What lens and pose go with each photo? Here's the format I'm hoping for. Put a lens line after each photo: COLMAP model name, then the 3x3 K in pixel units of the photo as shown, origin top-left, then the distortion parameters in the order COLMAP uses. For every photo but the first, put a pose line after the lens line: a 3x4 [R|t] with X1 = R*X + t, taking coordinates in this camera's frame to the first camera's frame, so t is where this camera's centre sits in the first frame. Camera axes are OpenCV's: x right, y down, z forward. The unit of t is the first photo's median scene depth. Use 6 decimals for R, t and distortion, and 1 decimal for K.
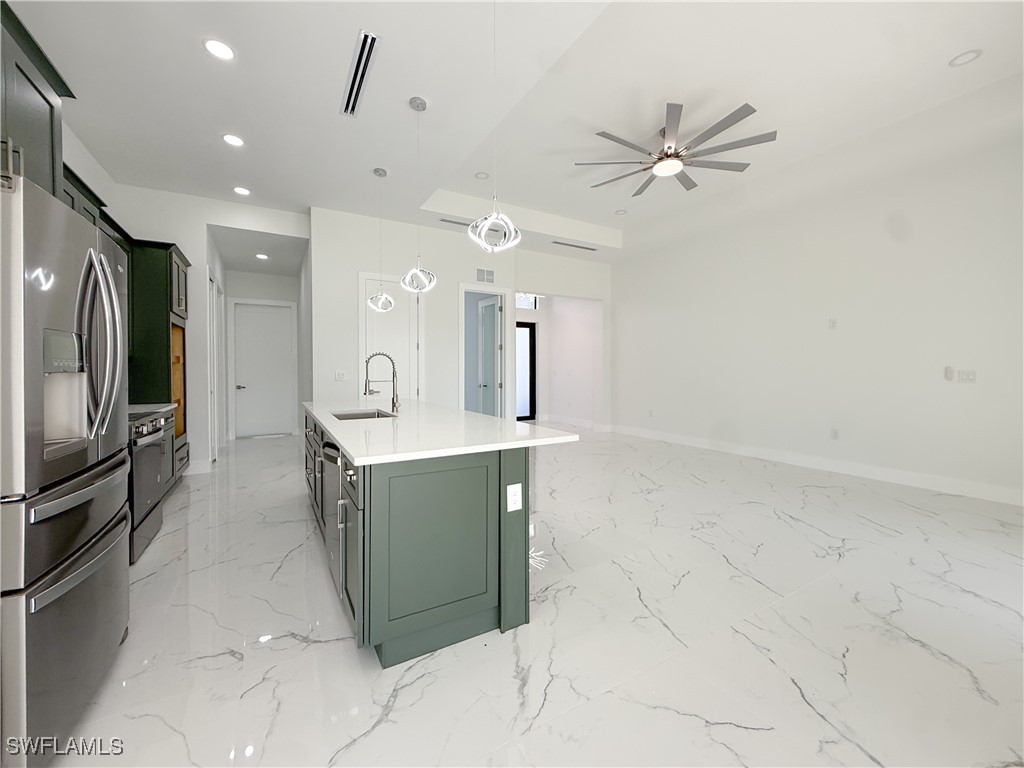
lens RADIAL K [[414.1, 0, 518.0], [0, 414.1, 373.1], [0, 0, 1]] dist [0.002915, 0.000565]
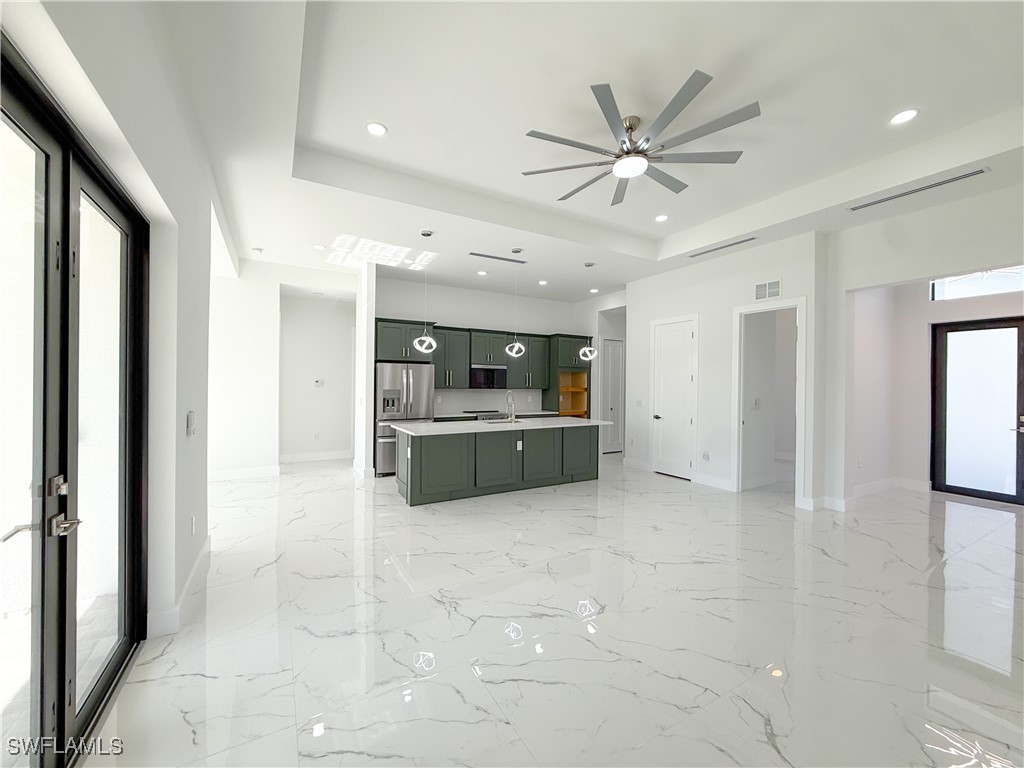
lens RADIAL K [[414.1, 0, 509.8], [0, 414.1, 384.1], [0, 0, 1]] dist [0.002915, 0.000565]
pose [[-0.016394, 0.006148, -0.999847, 0.909495], [-0.015161, 0.999865, 0.006397, -0.053560], [0.999751, 0.015263, -0.016298, 0.600369]]
